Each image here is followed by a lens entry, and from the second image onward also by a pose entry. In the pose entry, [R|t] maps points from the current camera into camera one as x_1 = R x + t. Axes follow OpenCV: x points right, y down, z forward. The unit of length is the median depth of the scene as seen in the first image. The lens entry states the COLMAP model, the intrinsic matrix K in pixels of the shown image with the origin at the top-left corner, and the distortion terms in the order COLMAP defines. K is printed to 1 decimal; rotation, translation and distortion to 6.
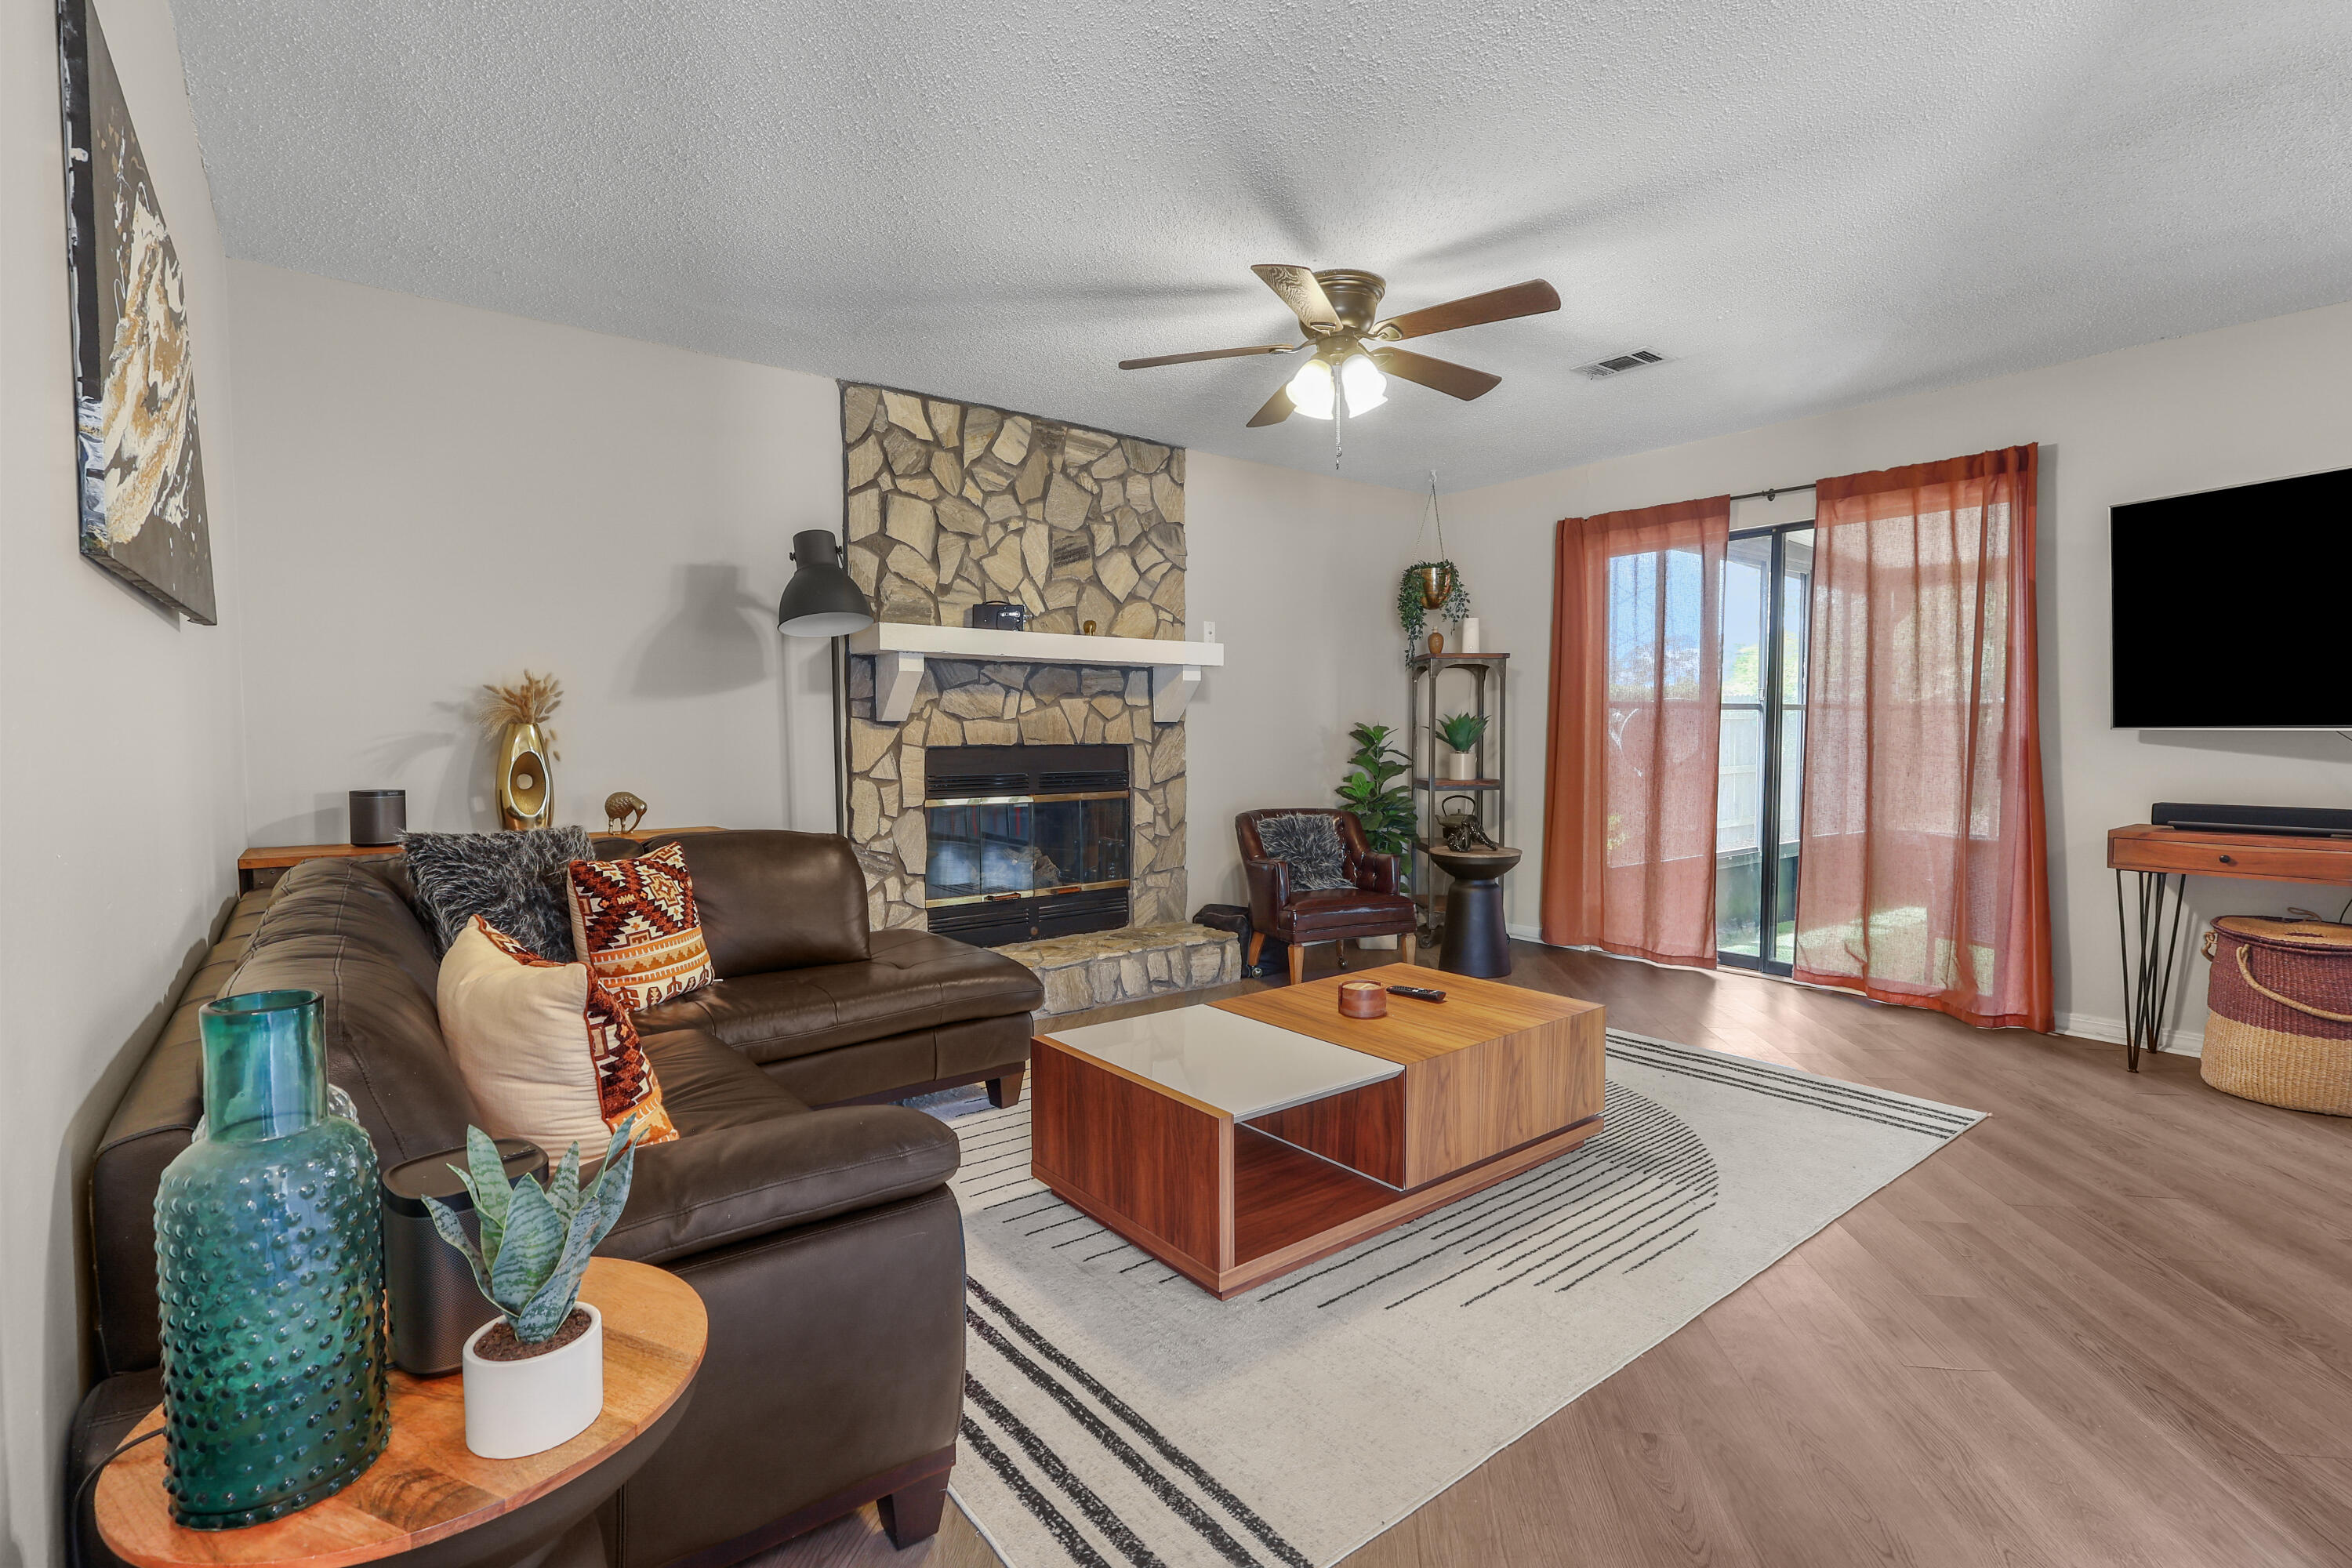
lens RADIAL K [[1077.2, 0, 1178.0], [0, 1077.2, 779.6], [0, 0, 1]] dist [-0.002301, 0.000137]
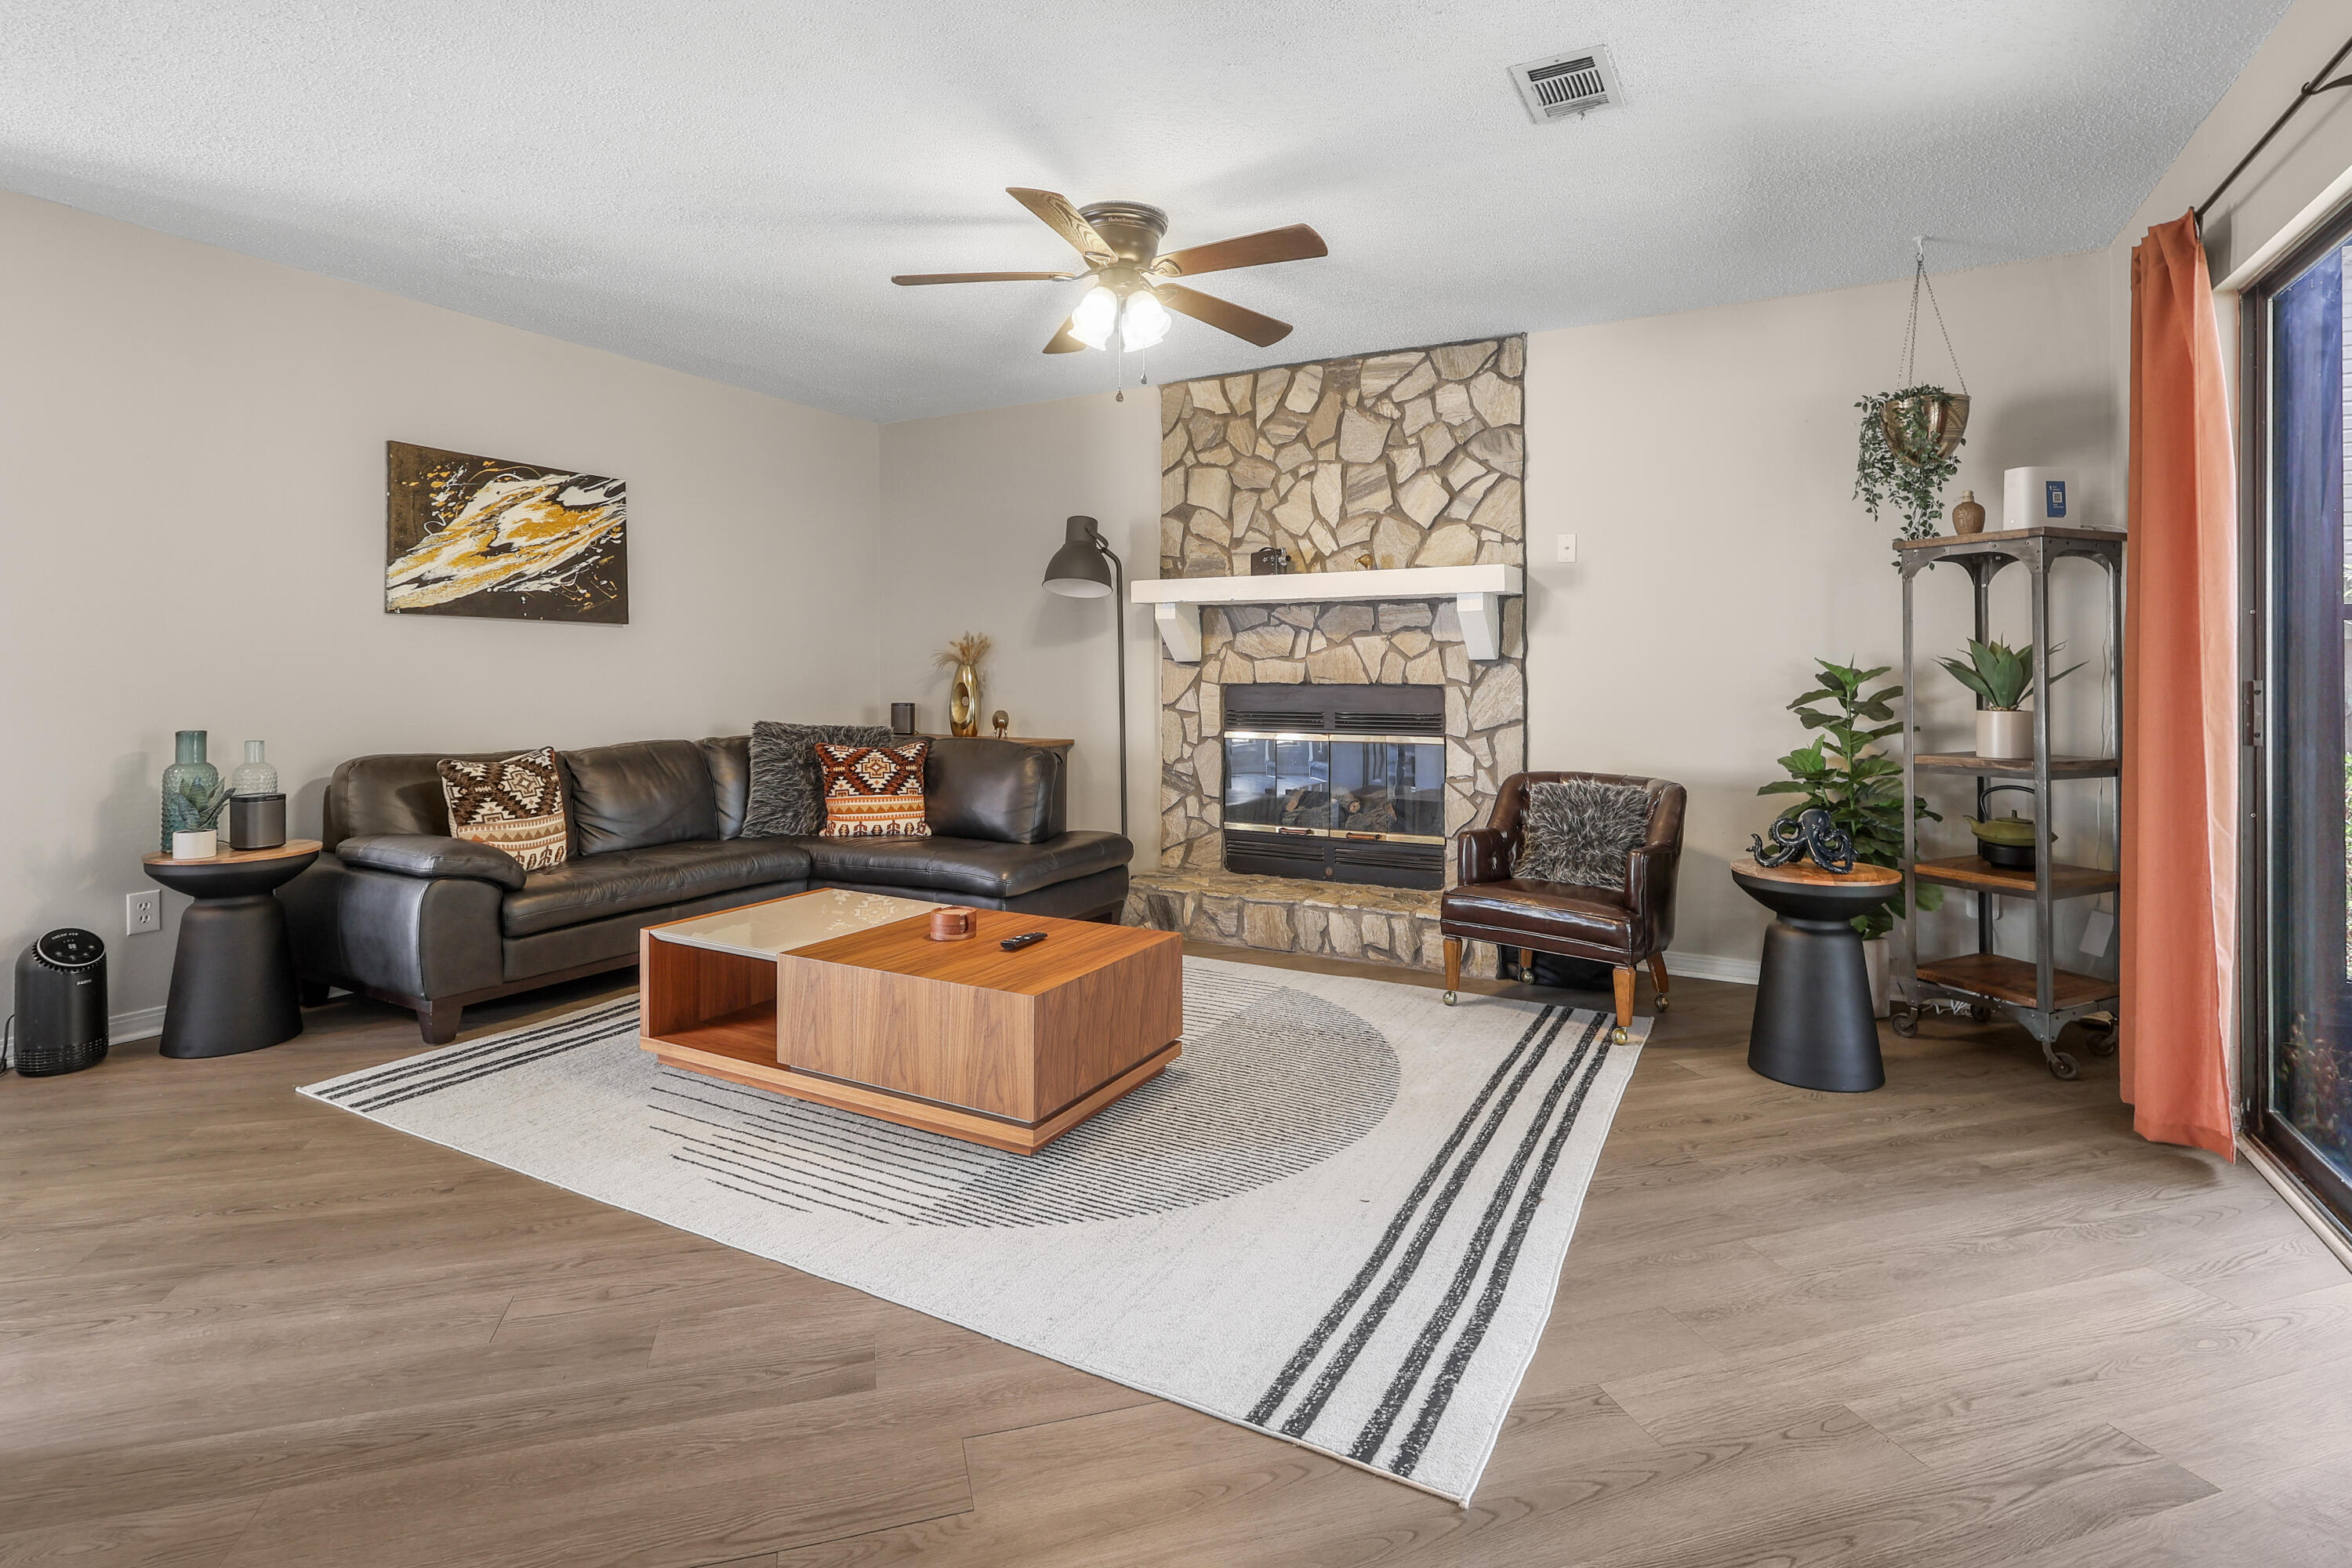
lens RADIAL K [[1125.7, 0, 1177.7], [0, 1125.7, 666.9], [0, 0, 1]] dist [-0.002103, -0.000300]
pose [[0.402051, -0.001069, -0.915617, 0.782138], [-0.043297, 0.998858, -0.020178, -0.021335], [0.914593, 0.047756, 0.401546, 0.461782]]
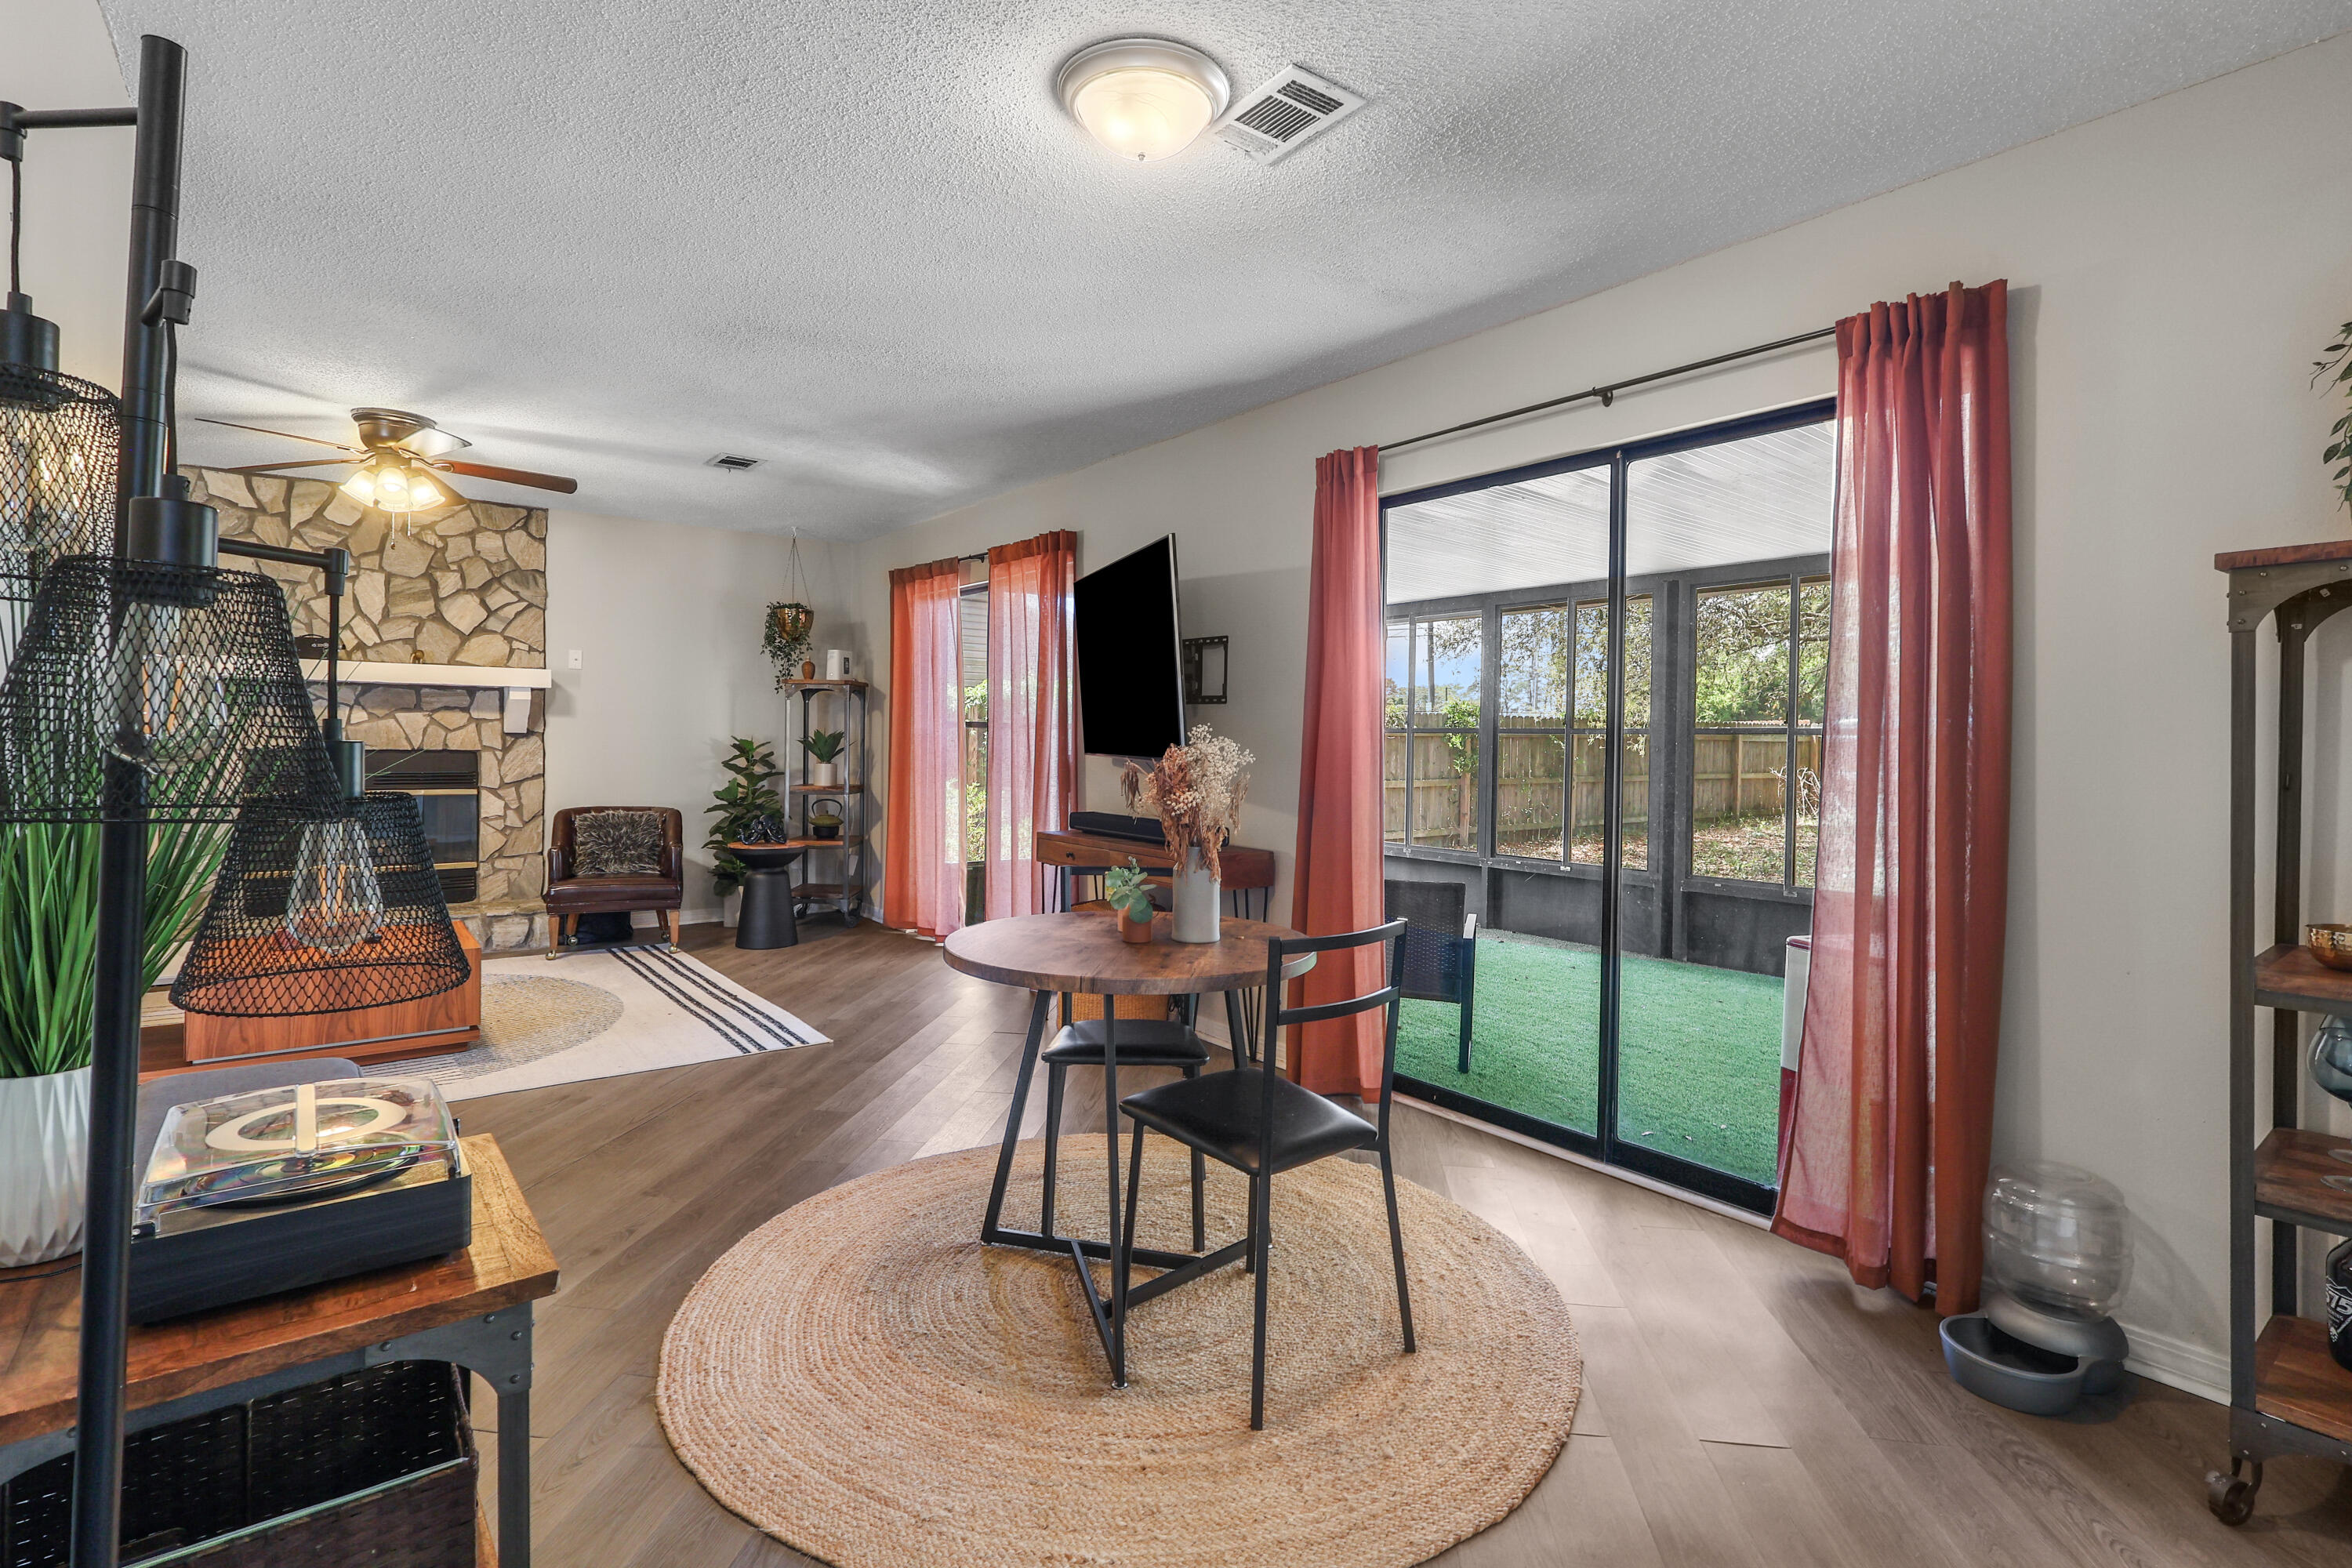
lens RADIAL K [[1096.4, 0, 1169.8], [0, 1096.4, 746.0], [0, 0, 1]] dist [-0.002966, -0.000298]
pose [[0.999783, 0.020601, 0.003098, 0.797659], [-0.020485, 0.999224, -0.033633, -0.013476], [-0.003788, 0.033562, 0.999429, -0.262260]]
